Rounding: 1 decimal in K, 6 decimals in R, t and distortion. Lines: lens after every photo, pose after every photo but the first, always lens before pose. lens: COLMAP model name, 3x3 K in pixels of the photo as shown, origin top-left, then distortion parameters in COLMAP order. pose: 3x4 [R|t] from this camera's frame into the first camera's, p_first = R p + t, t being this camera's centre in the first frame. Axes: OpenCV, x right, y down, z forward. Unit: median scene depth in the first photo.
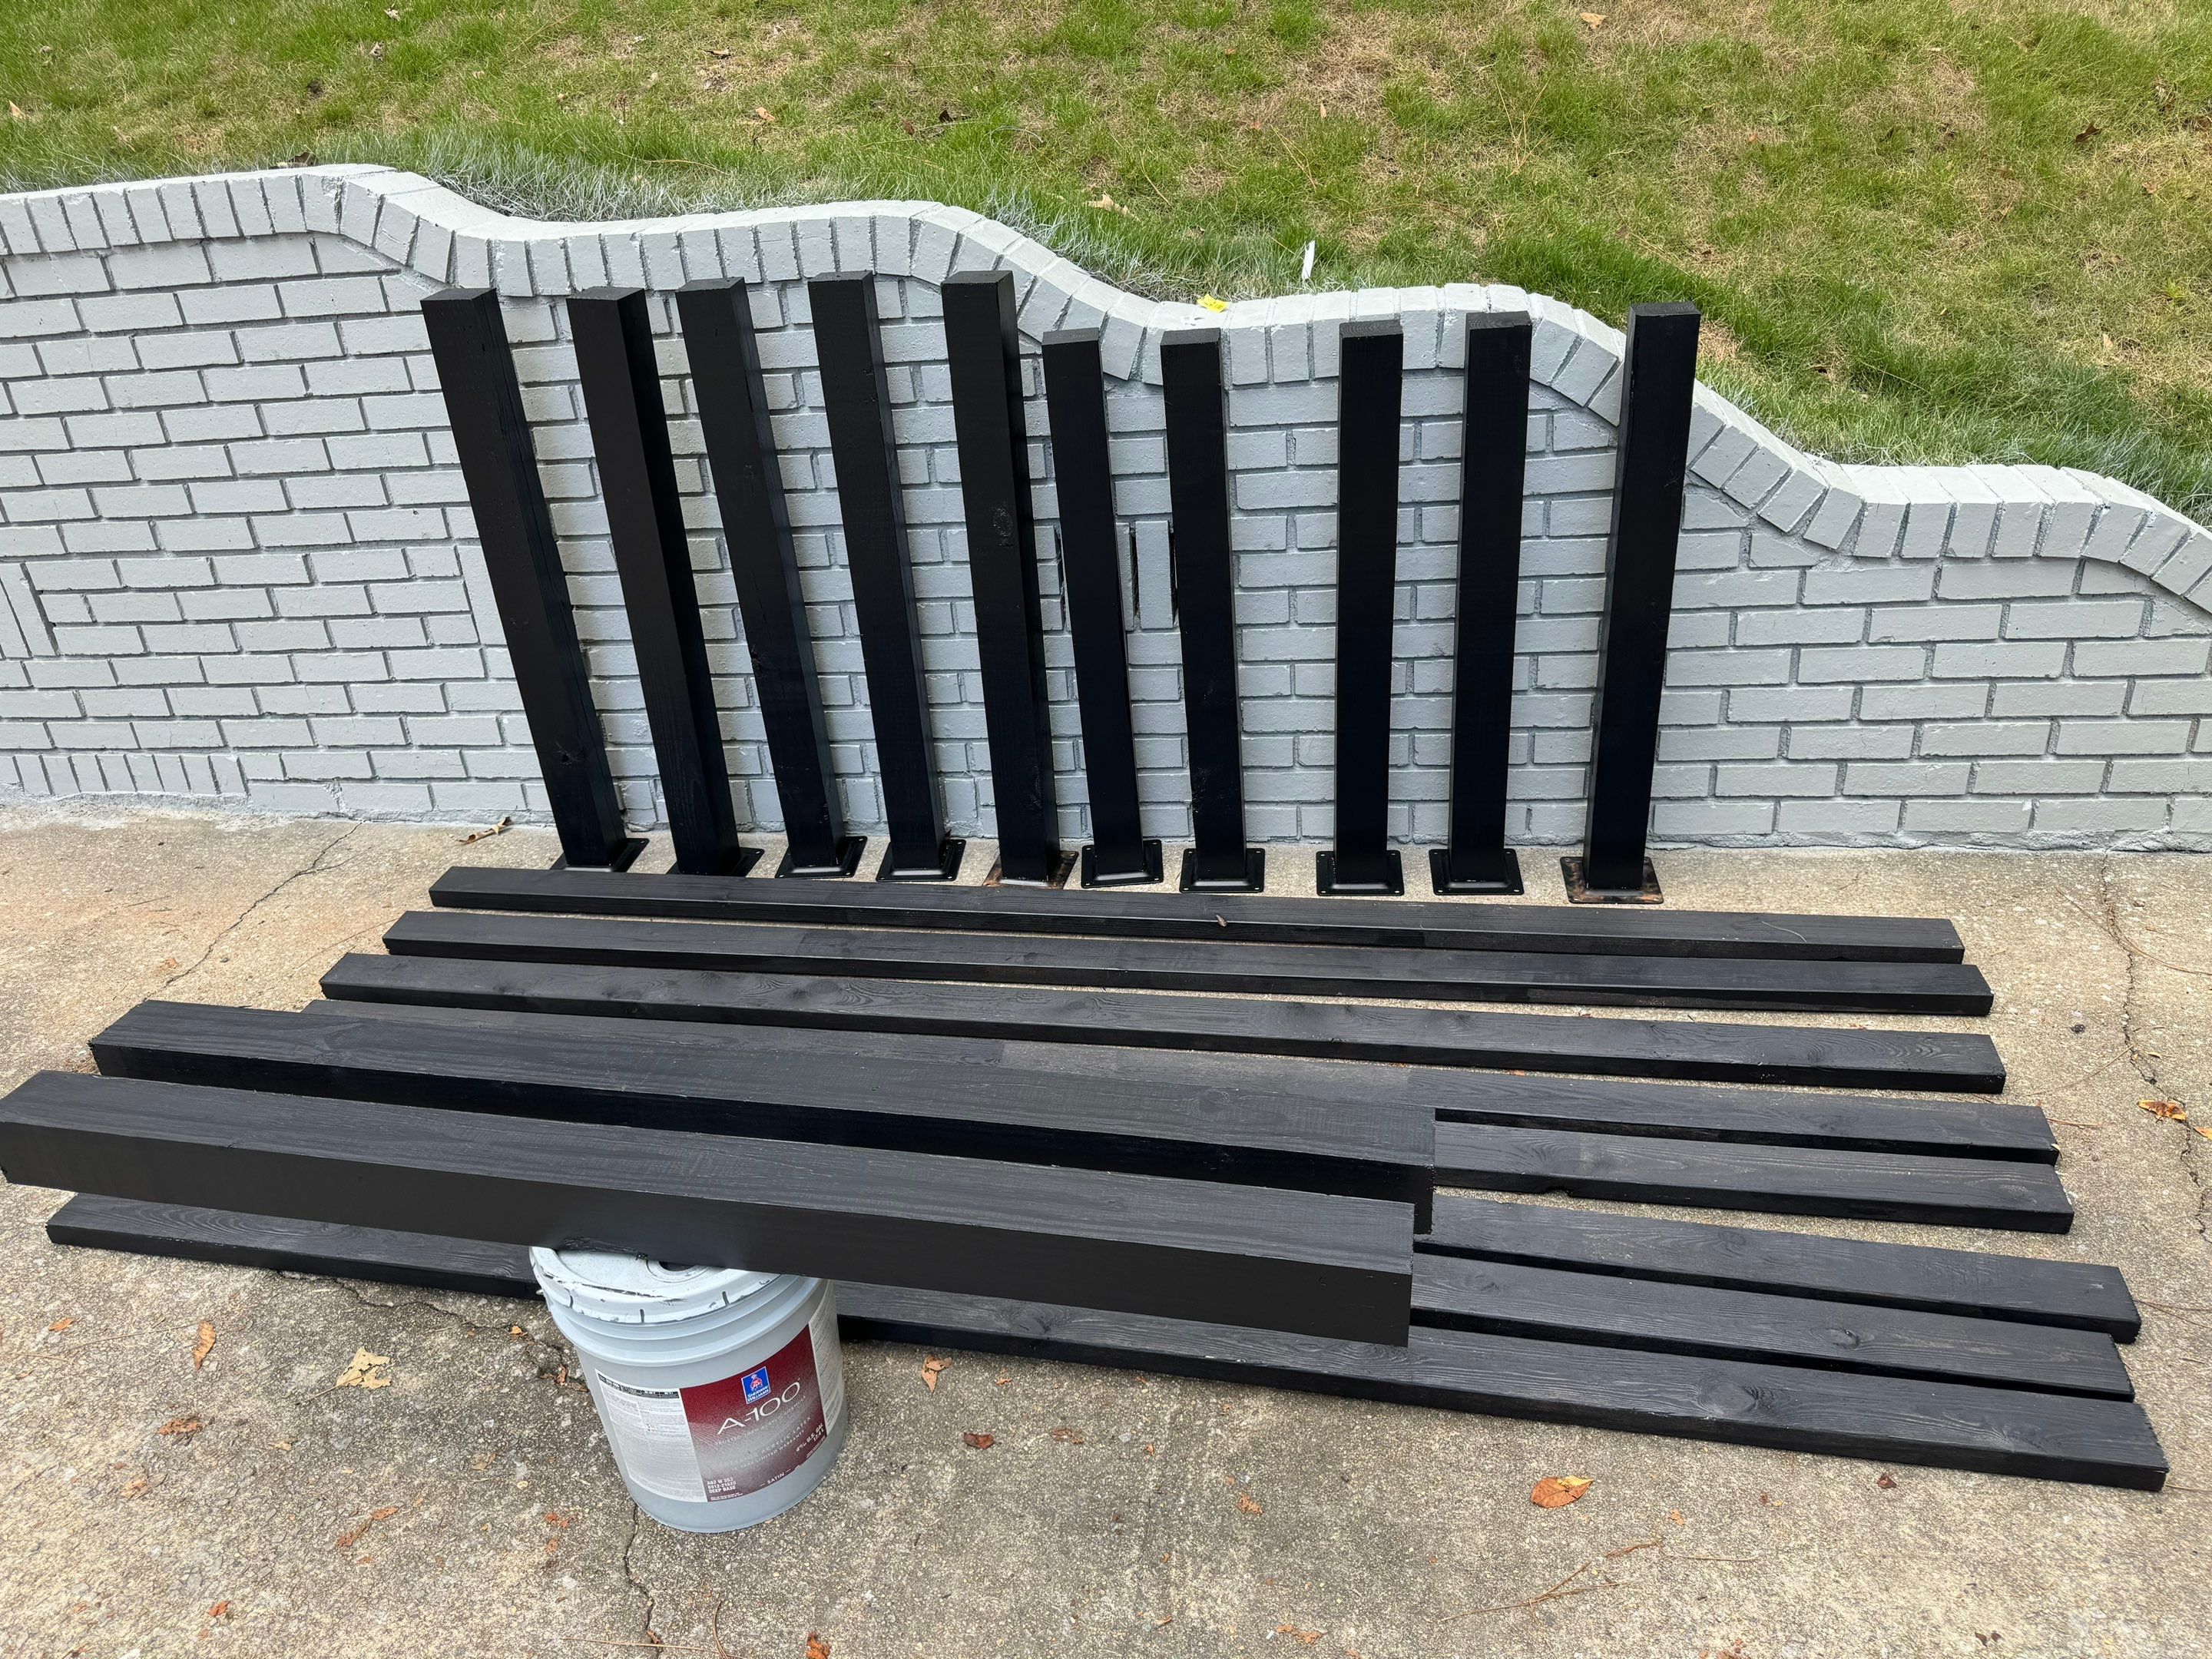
lens RADIAL K [[1639.5, 0, 1106.0], [0, 1639.5, 829.5], [0, 0, 1]] dist [0.001830, -0.003824]
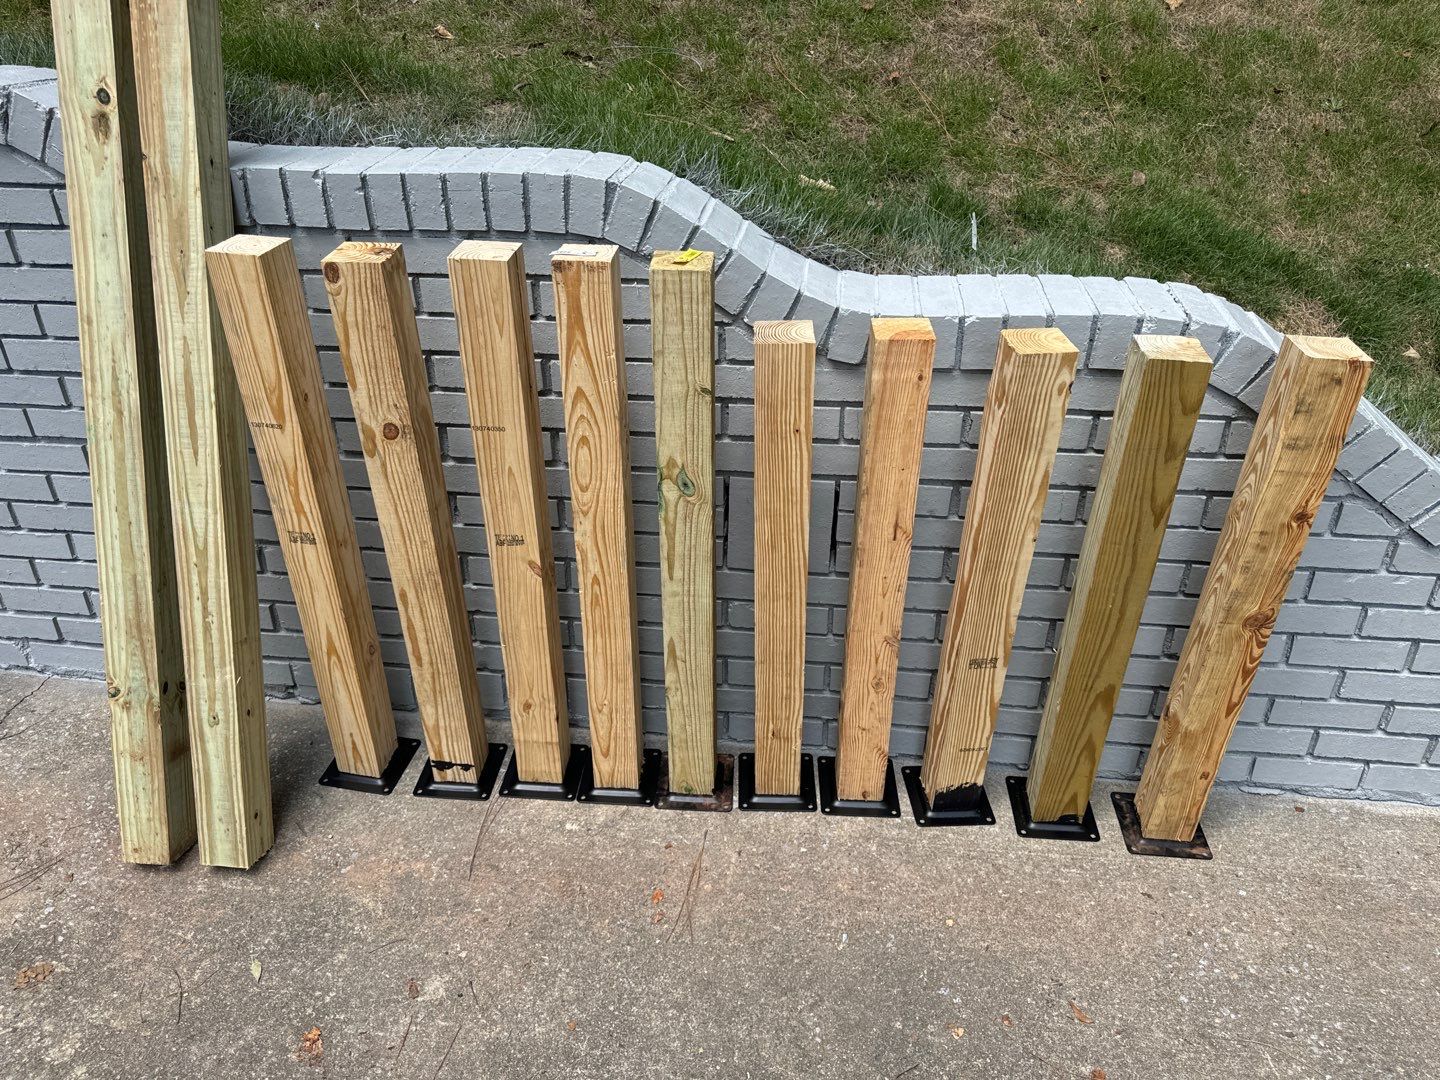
lens RADIAL K [[1067.3, 0, 720.0], [0, 1067.3, 540.0], [0, 0, 1]] dist [0.001830, -0.003824]
pose [[0.996418, 0.047171, 0.070185, -0.078184], [-0.050957, 0.997285, 0.053156, -0.178320], [-0.067487, -0.056542, 0.996117, 0.318429]]
